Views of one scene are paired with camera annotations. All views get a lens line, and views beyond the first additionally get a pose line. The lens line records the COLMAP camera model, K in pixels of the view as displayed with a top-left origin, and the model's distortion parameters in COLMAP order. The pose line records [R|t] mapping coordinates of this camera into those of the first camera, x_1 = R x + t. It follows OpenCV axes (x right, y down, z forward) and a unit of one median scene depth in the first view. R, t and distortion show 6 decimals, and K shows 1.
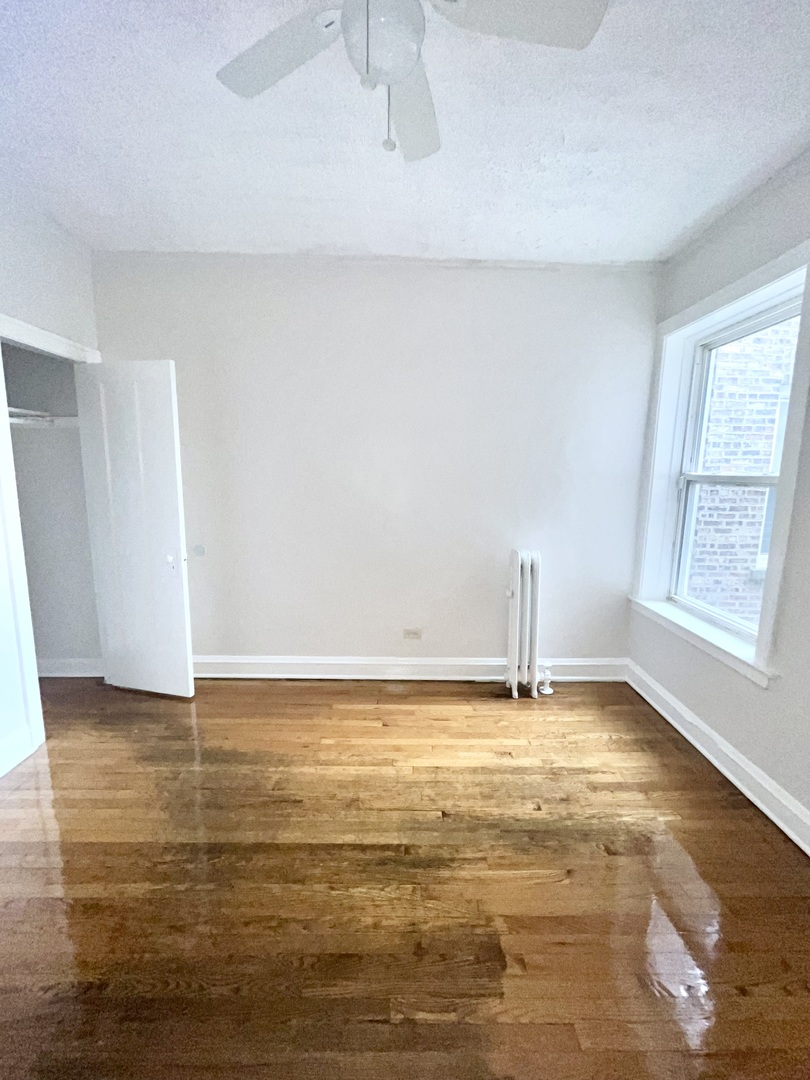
lens RADIAL K [[440.0, 0, 403.7], [0, 440.0, 538.7], [0, 0, 1]] dist [-0.002086, -0.000415]
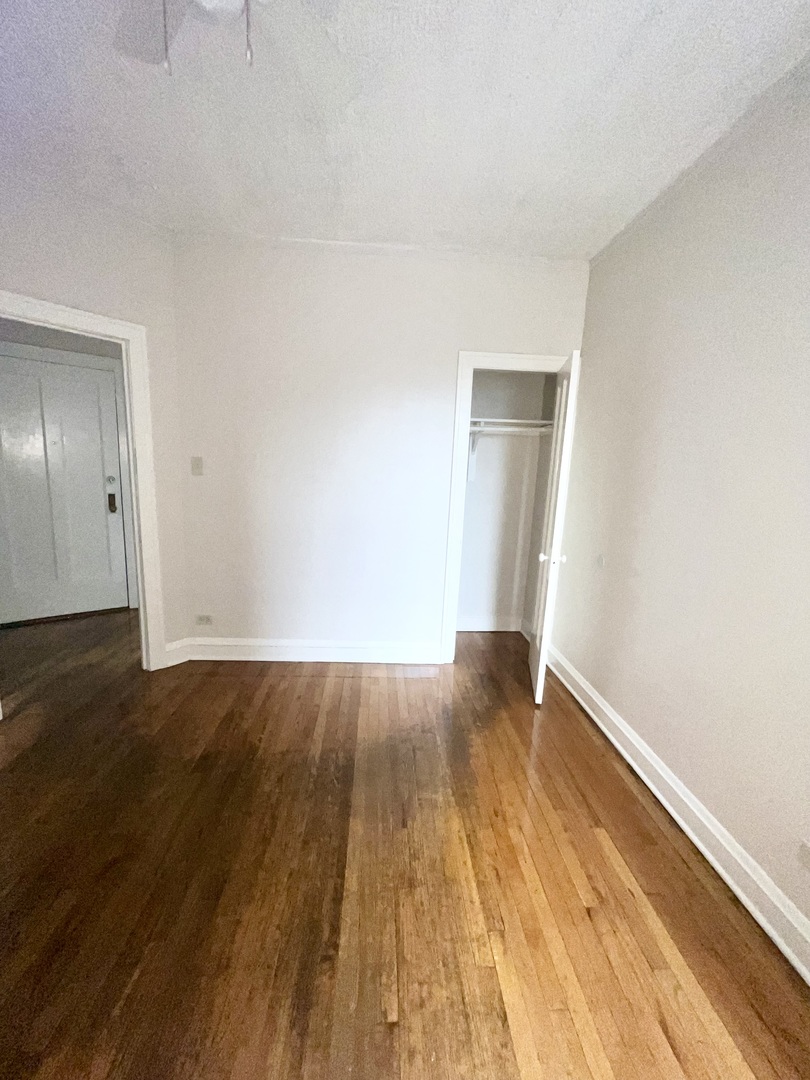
lens RADIAL K [[440.0, 0, 403.0], [0, 440.0, 539.9], [0, 0, 1]] dist [-0.002086, -0.000415]
pose [[0.043147, 0.161602, -0.985912, 0.568604], [-0.191753, 0.969824, 0.150573, -0.108284], [0.980494, 0.182555, 0.072832, 0.839639]]
